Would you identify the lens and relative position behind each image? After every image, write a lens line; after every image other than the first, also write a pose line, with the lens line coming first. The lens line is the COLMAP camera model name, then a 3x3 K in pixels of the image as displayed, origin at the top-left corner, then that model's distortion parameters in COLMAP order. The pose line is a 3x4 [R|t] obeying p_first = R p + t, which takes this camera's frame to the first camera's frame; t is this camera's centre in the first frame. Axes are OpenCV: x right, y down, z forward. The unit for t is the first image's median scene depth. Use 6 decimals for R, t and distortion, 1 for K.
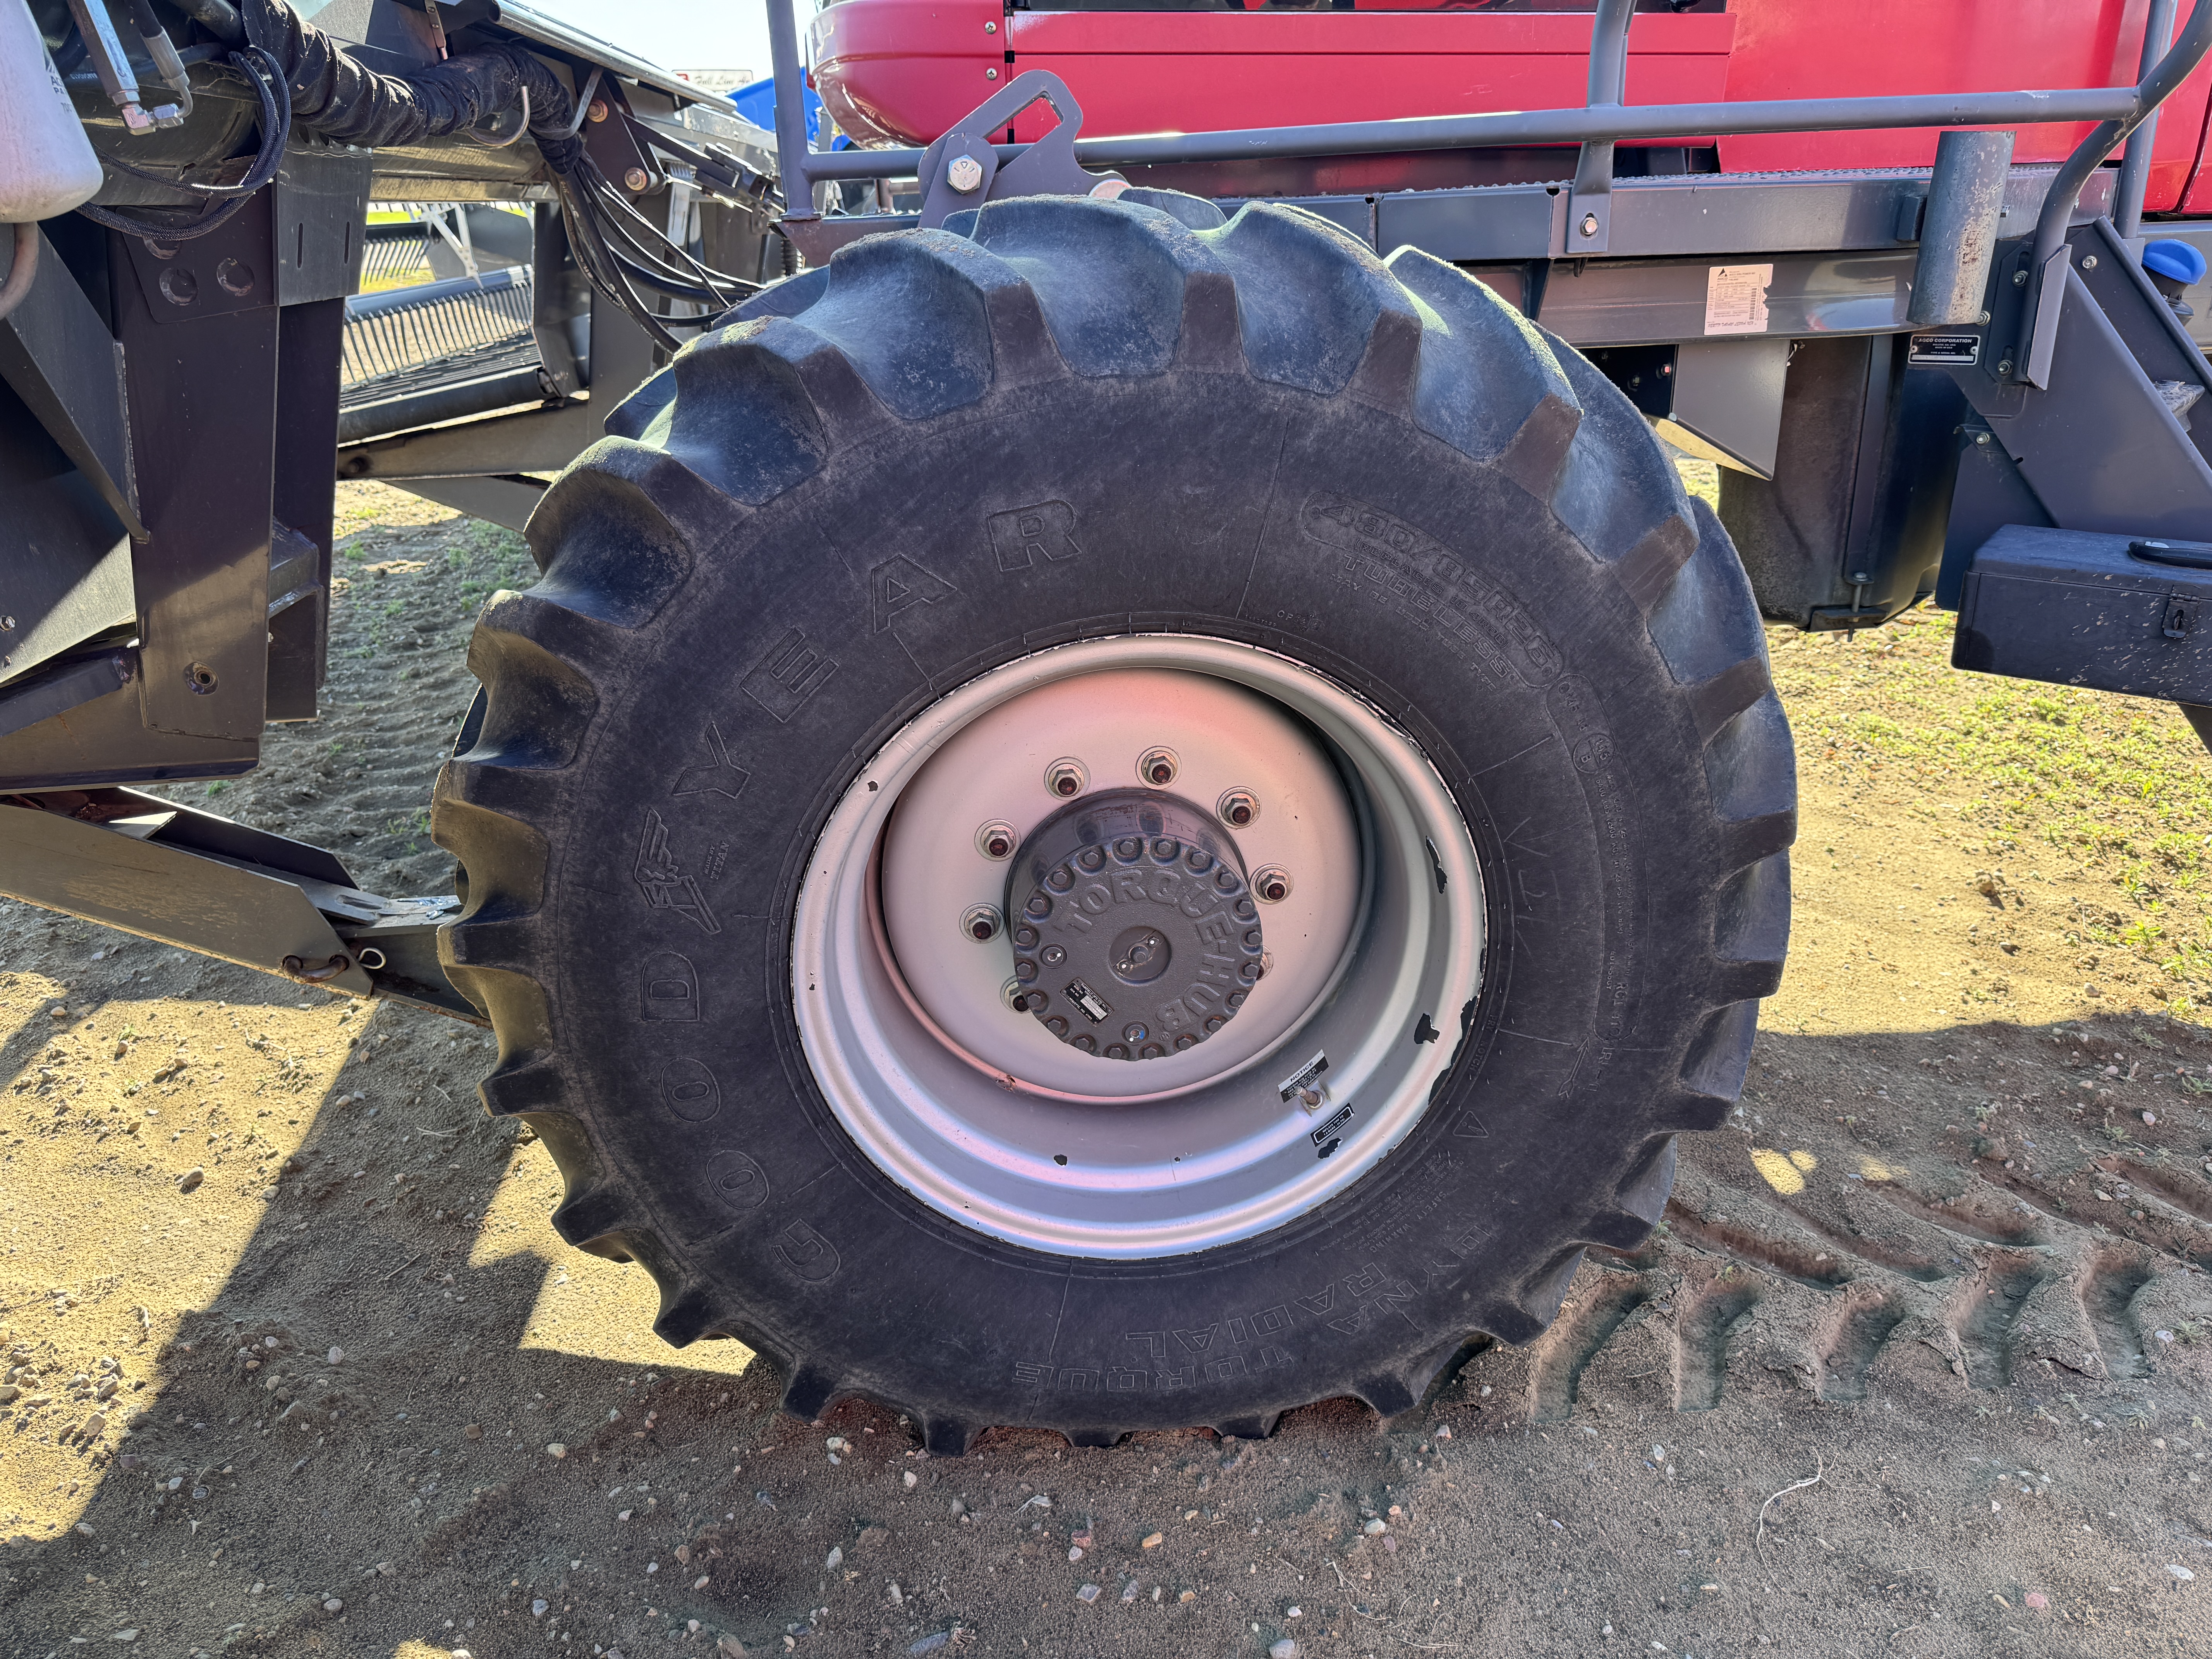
lens RADIAL K [[1545.8, 0, 1110.0], [0, 1545.8, 823.0], [0, 0, 1]] dist [0.142810, -0.216480]
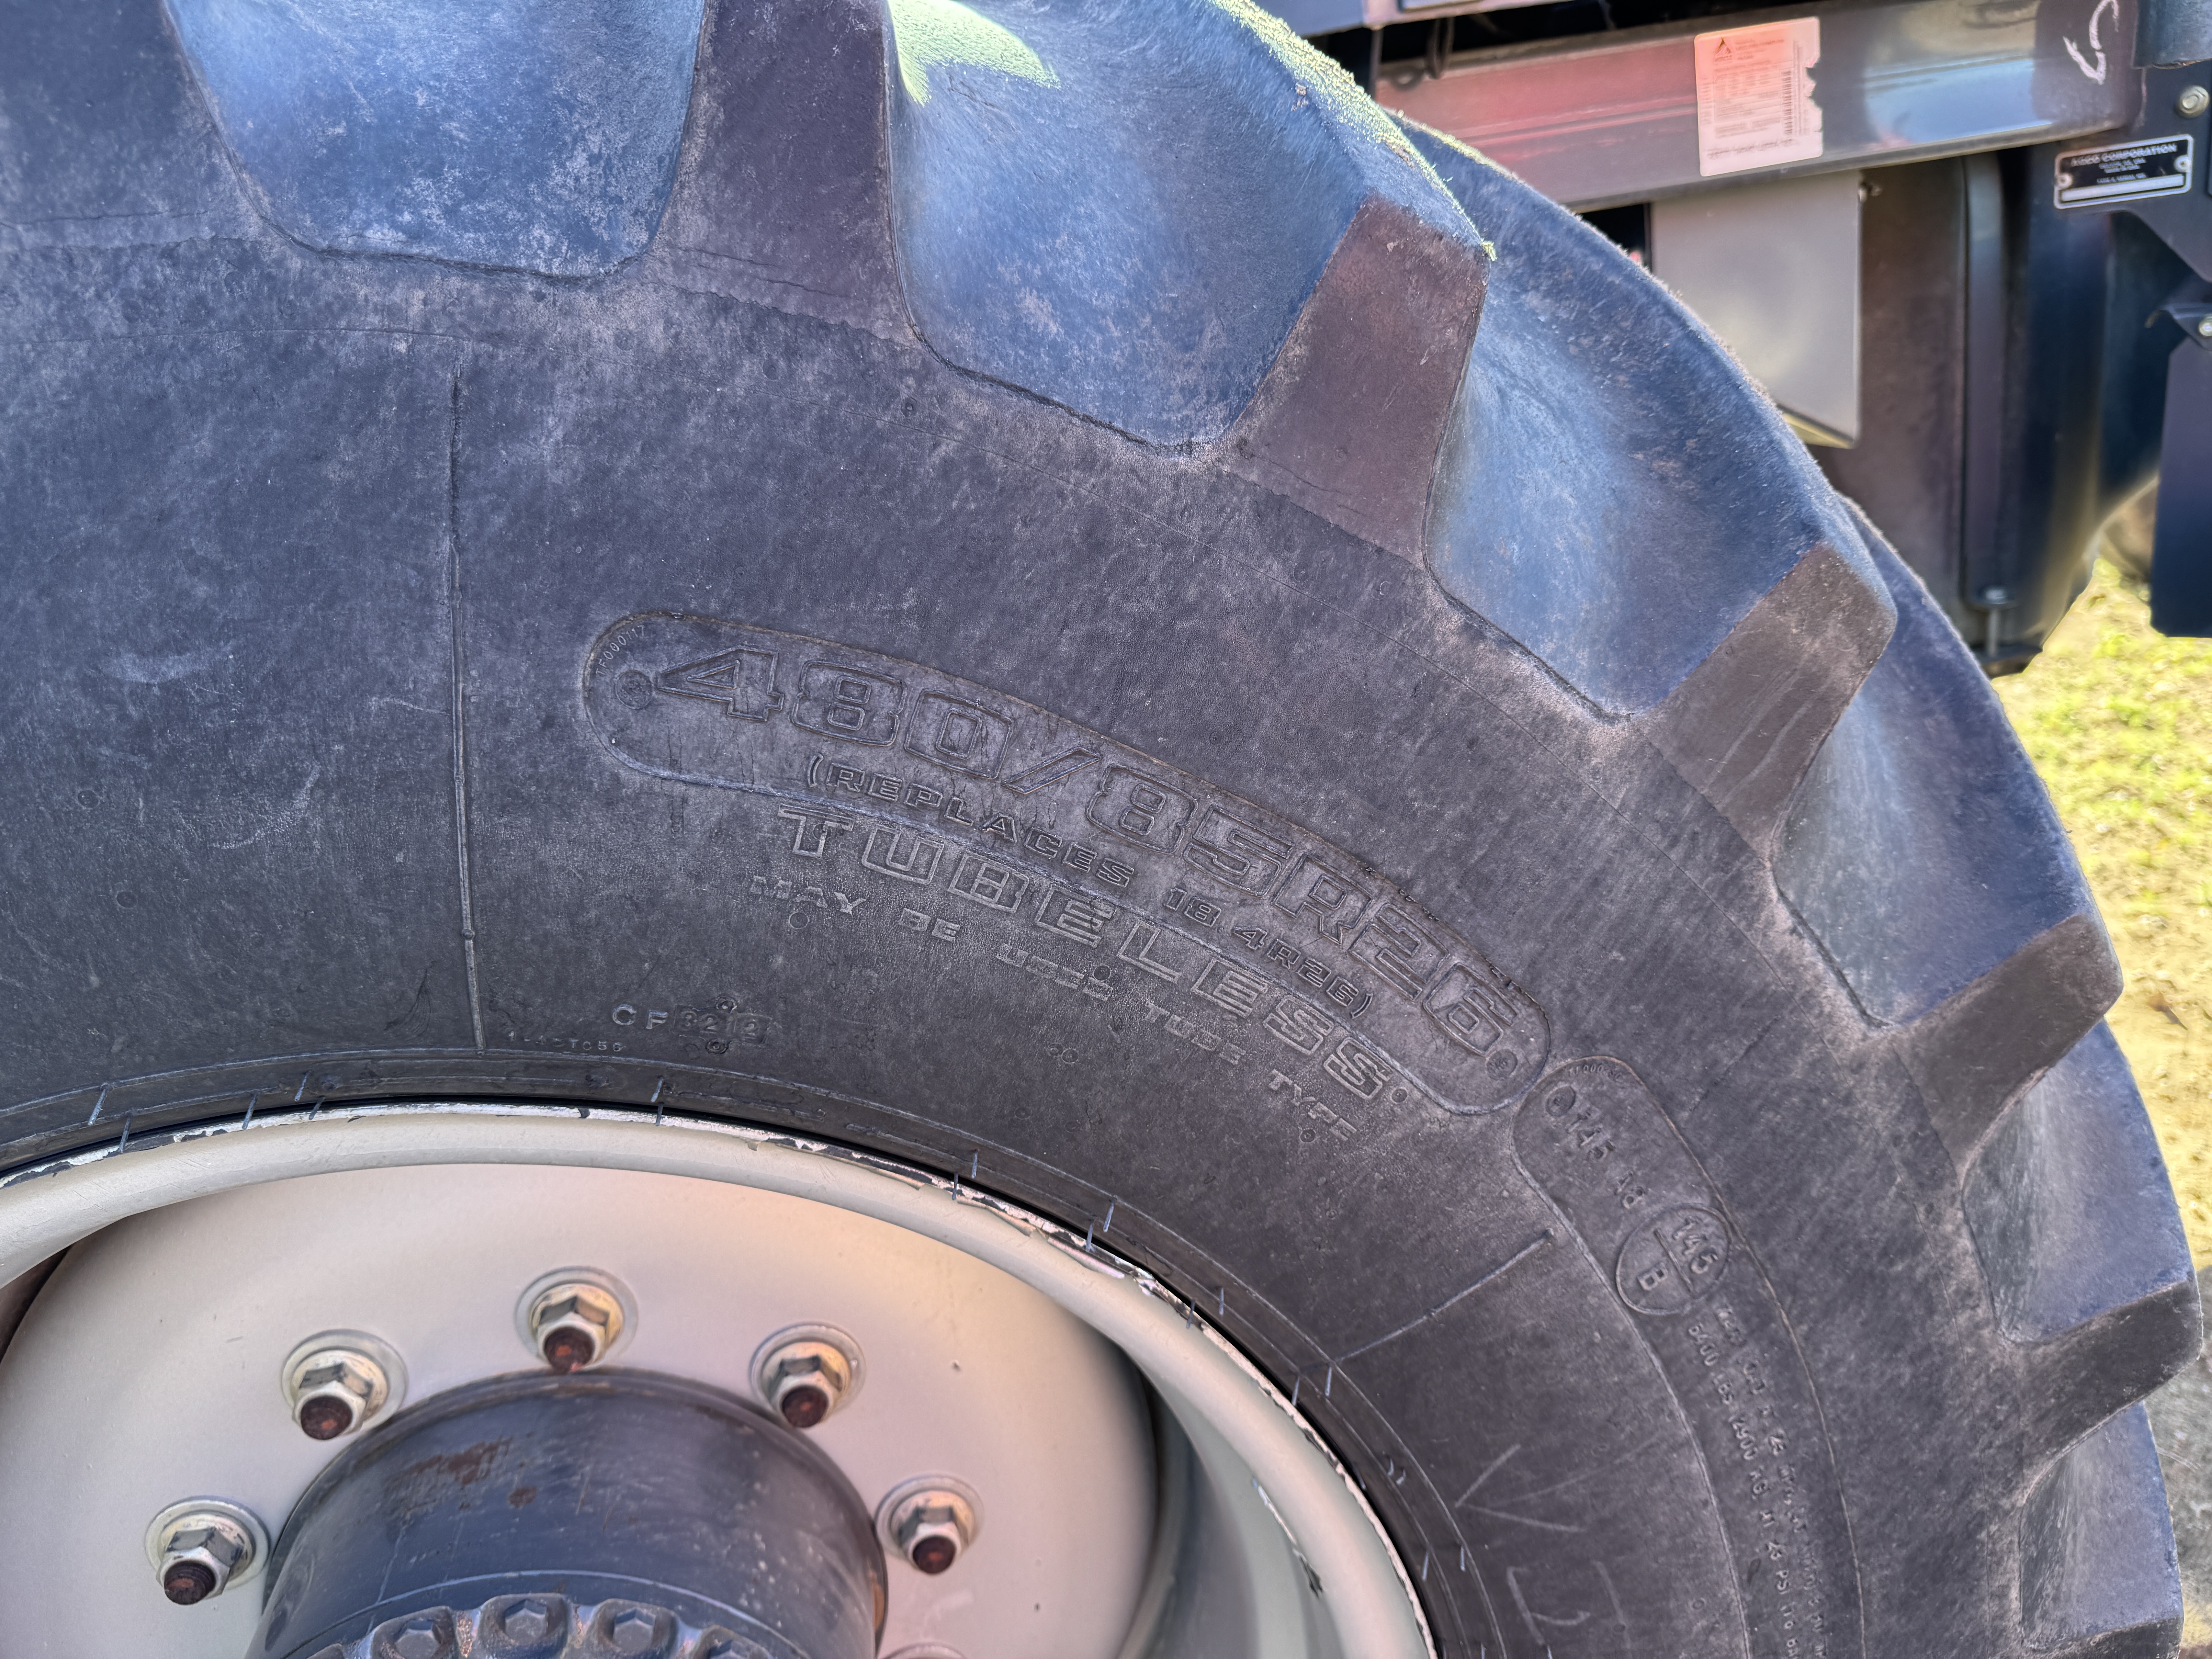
lens RADIAL K [[1546.4, 0, 1127.6], [0, 1546.4, 823.0], [0, 0, 1]] dist [0.078018, -0.131298]
pose [[0.990702, -0.132088, 0.032607, 0.202606], [0.133327, 0.990292, -0.039305, -0.146945], [-0.027098, 0.043286, 0.998695, 0.690562]]
